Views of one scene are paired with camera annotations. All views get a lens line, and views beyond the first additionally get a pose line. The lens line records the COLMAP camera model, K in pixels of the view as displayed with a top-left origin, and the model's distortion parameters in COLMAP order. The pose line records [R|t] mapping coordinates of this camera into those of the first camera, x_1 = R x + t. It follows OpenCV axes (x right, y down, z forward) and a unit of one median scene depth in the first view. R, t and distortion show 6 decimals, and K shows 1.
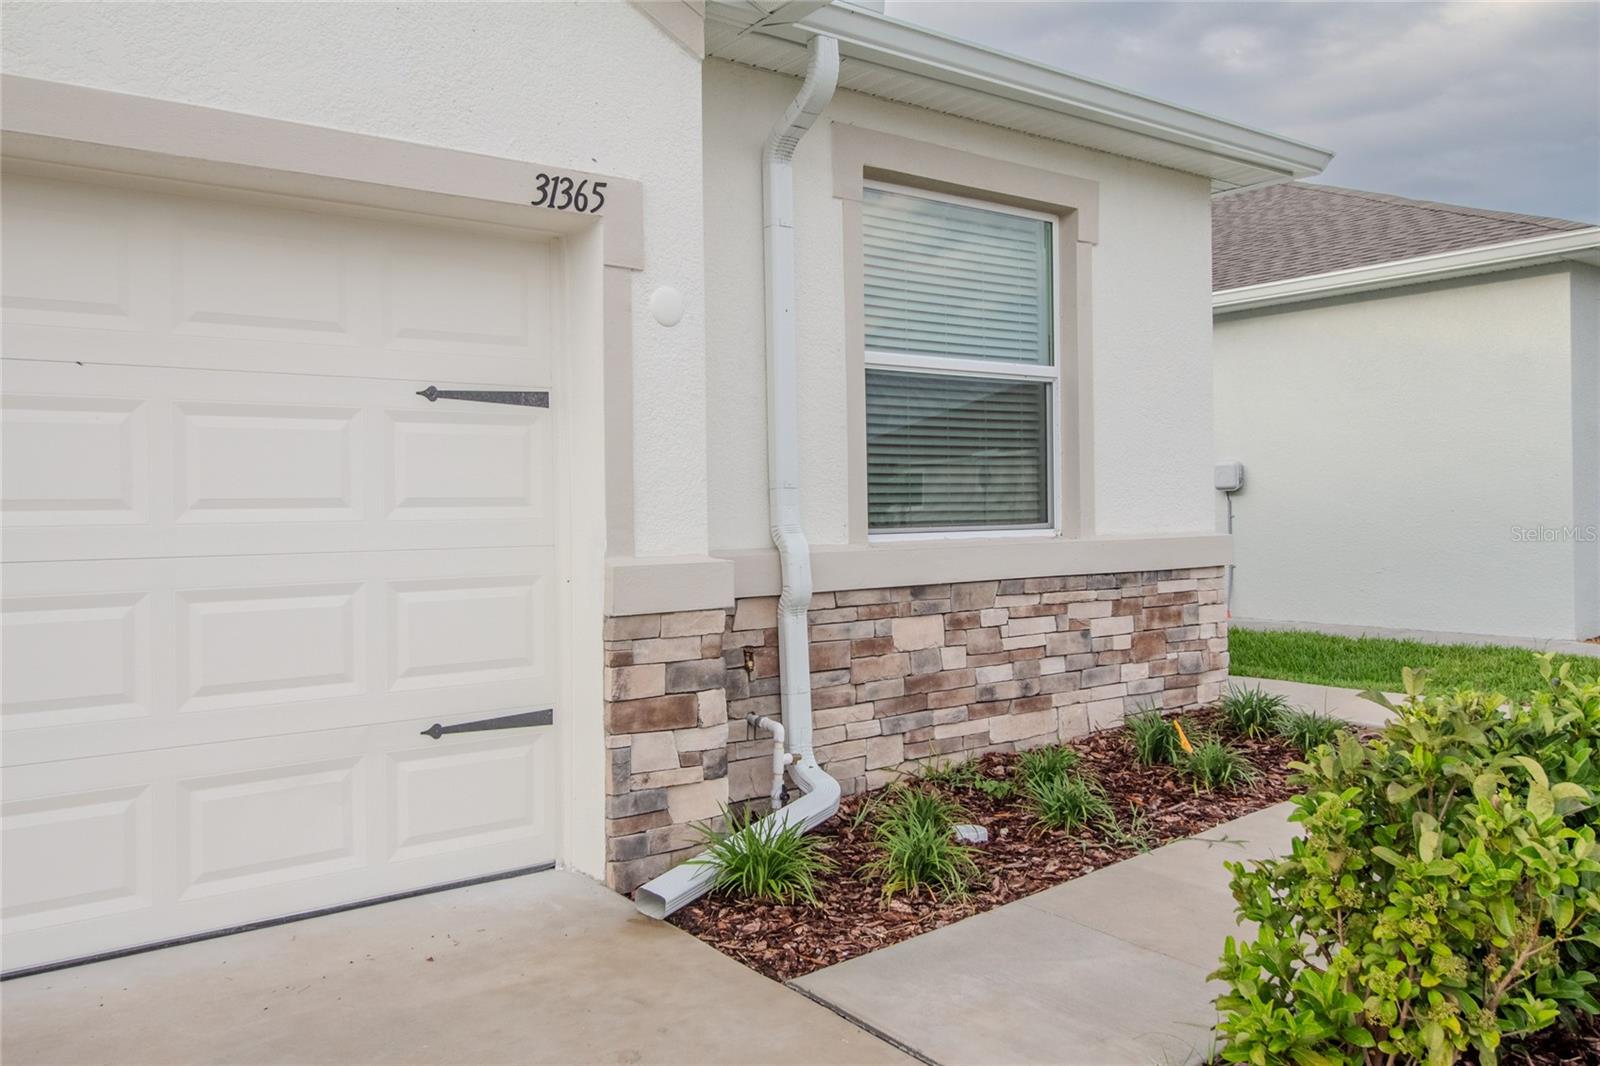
lens RADIAL K [[1265.6, 0, 795.4], [0, 1265.6, 511.4], [0, 0, 1]] dist [0.005523, 0.001058]
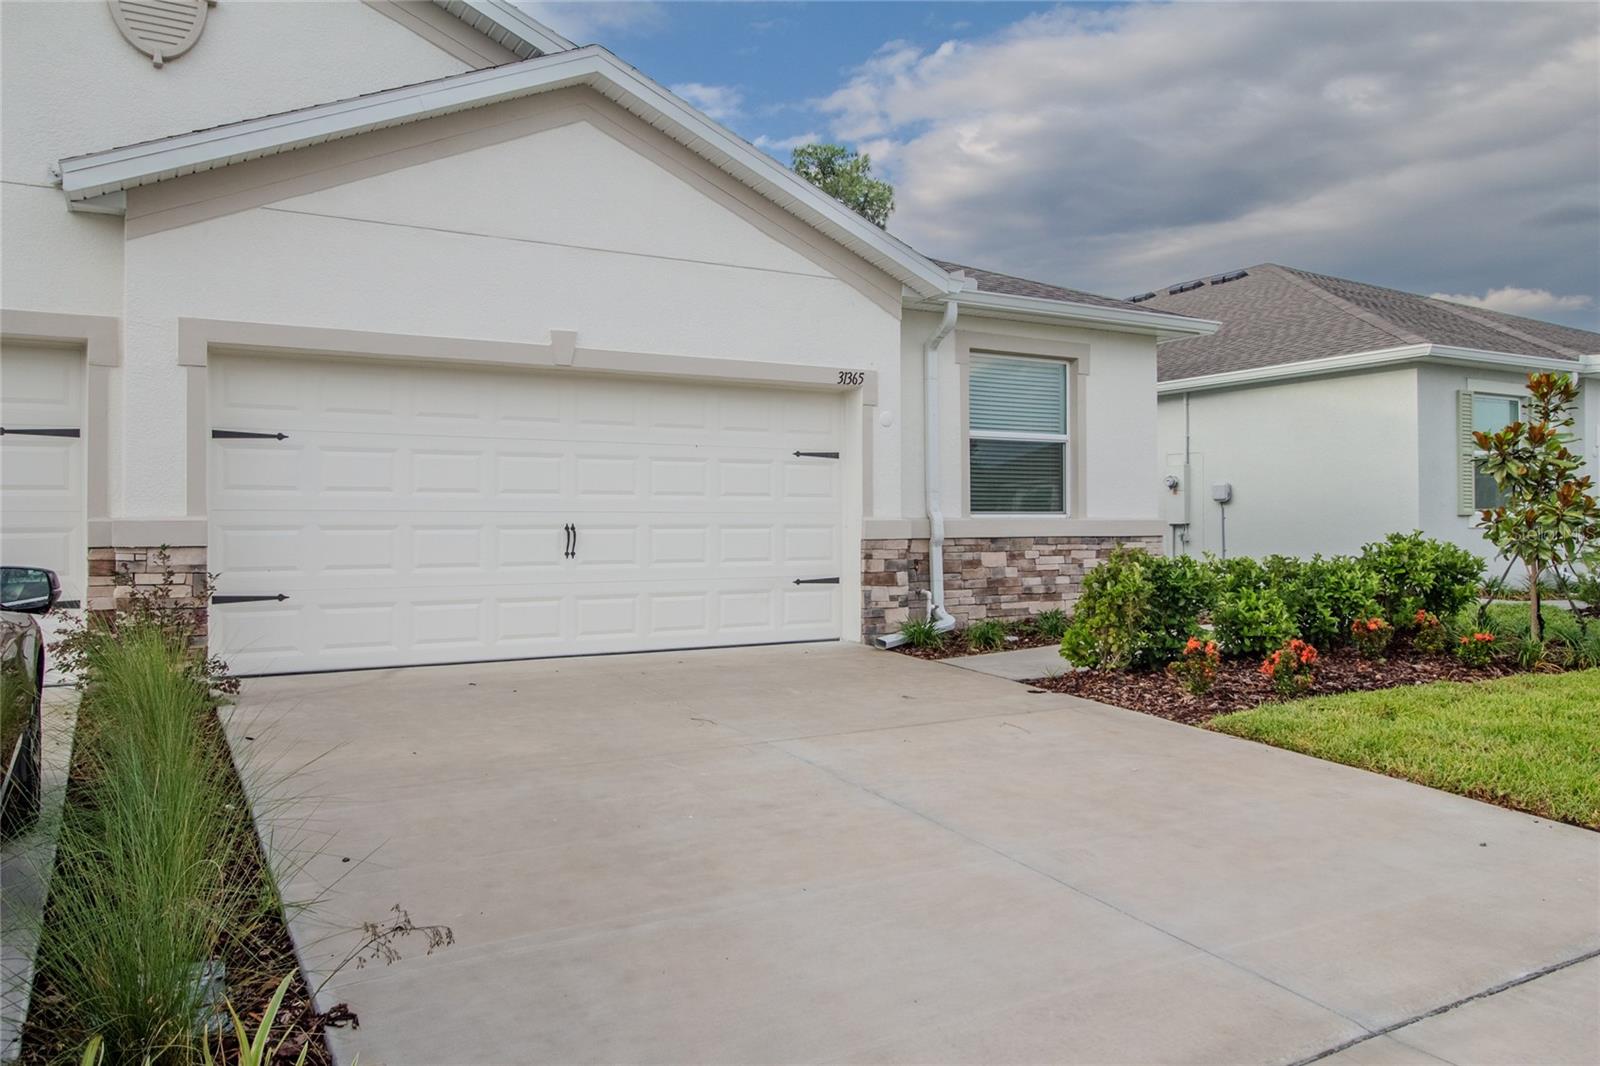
lens RADIAL K [[1119.6, 0, 797.4], [0, 1119.6, 512.0], [0, 0, 1]] dist [0.002567, 0.002724]
pose [[0.991078, 0.009173, -0.132964, 0.018852], [-0.010806, 0.999875, -0.011567, 0.044321], [0.132842, 0.012901, 0.991053, -1.051848]]
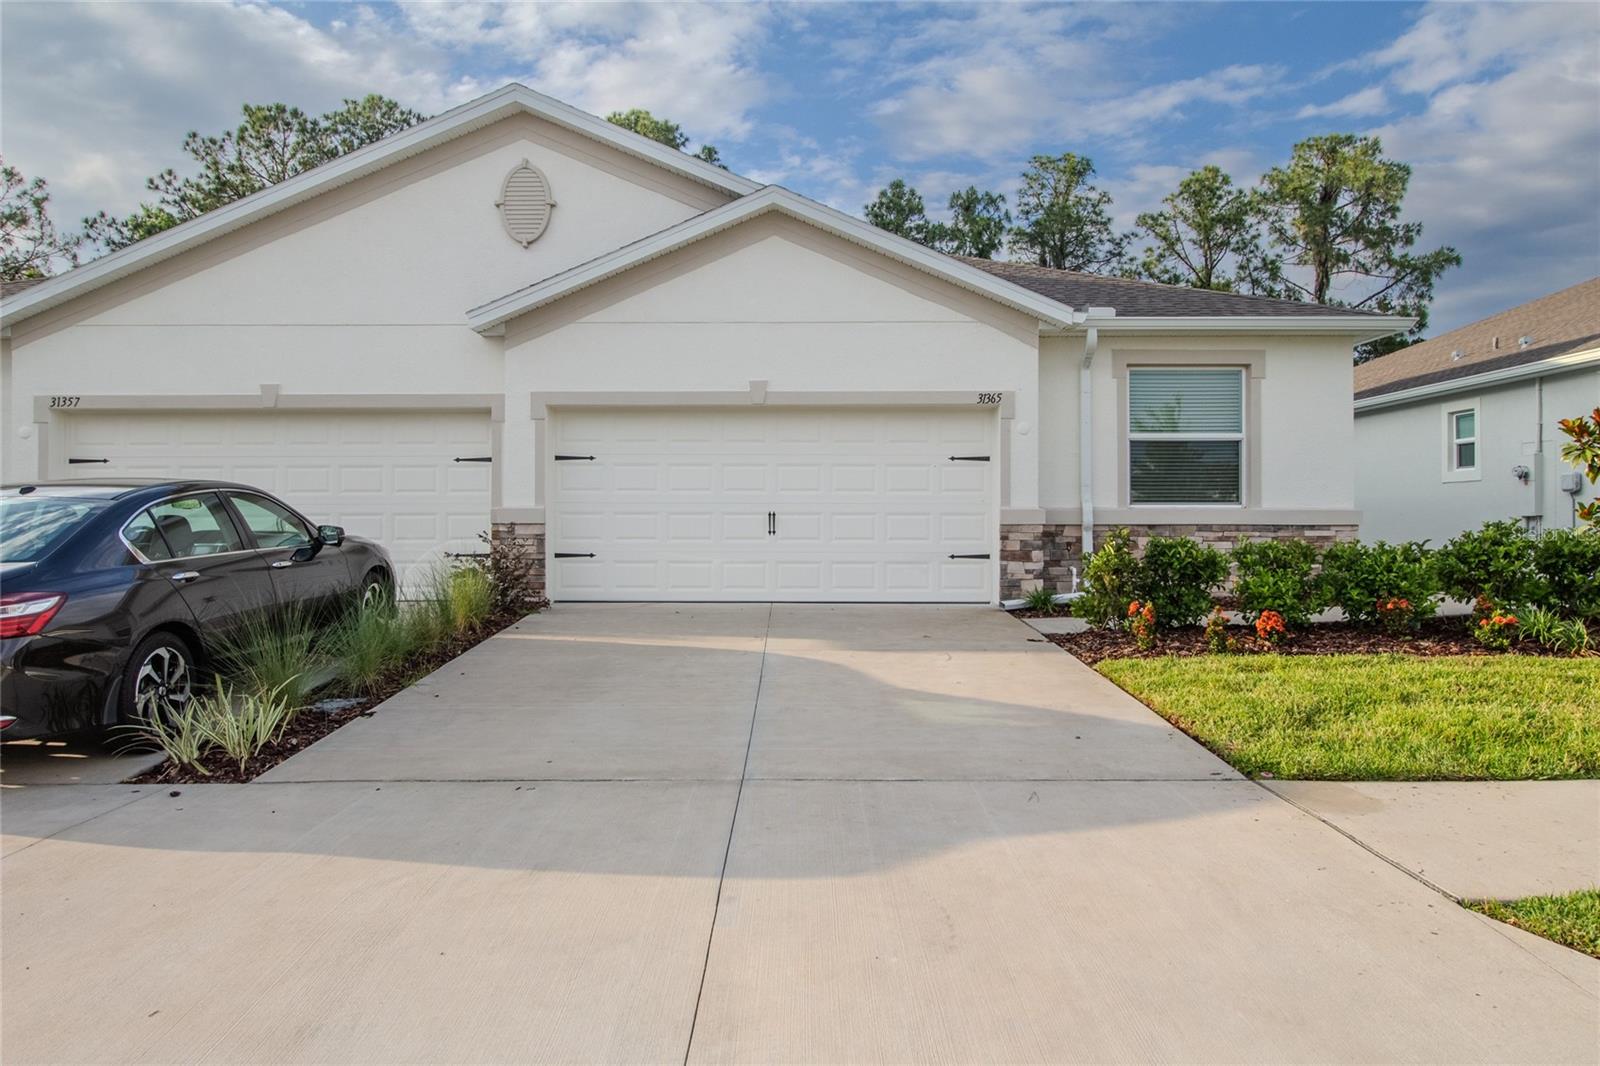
lens RADIAL K [[1027.8, 0, 797.3], [0, 1027.8, 512.7], [0, 0, 1]] dist [0.000751, -0.001097]
pose [[0.791562, 0.010209, -0.611003, 0.870837], [-0.013484, 0.999909, -0.000762, 0.049936], [0.610939, 0.008842, 0.791628, -1.176382]]
